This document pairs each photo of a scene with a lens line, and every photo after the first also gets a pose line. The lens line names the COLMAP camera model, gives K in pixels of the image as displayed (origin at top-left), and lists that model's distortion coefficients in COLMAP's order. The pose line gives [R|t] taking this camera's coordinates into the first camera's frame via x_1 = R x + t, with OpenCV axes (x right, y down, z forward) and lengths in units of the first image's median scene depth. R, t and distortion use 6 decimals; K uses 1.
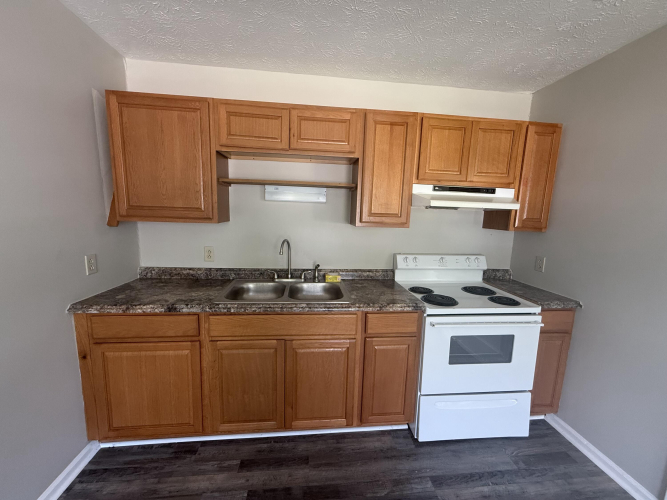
lens RADIAL K [[266.9, 0, 331.8], [0, 266.9, 251.1], [0, 0, 1]] dist [0.000261, -0.000086]
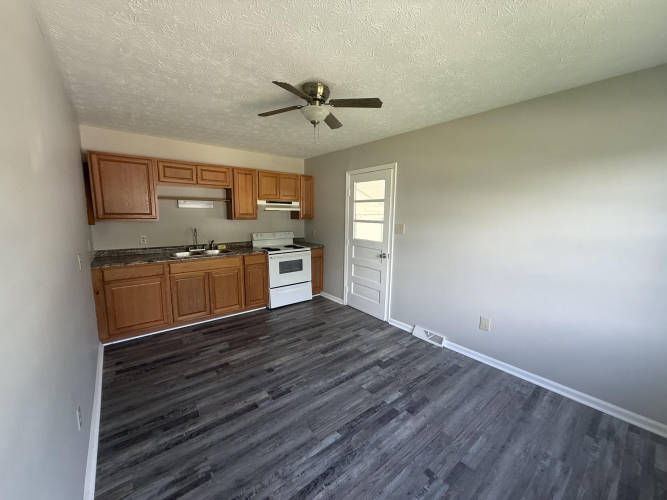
lens RADIAL K [[266.9, 0, 331.8], [0, 266.9, 251.1], [0, 0, 1]] dist [0.000261, -0.000086]
pose [[0.838486, -0.099899, 0.535687, -0.420157], [0.095250, 0.994787, 0.036426, 0.154850], [-0.536533, 0.020482, 0.843631, -1.237174]]
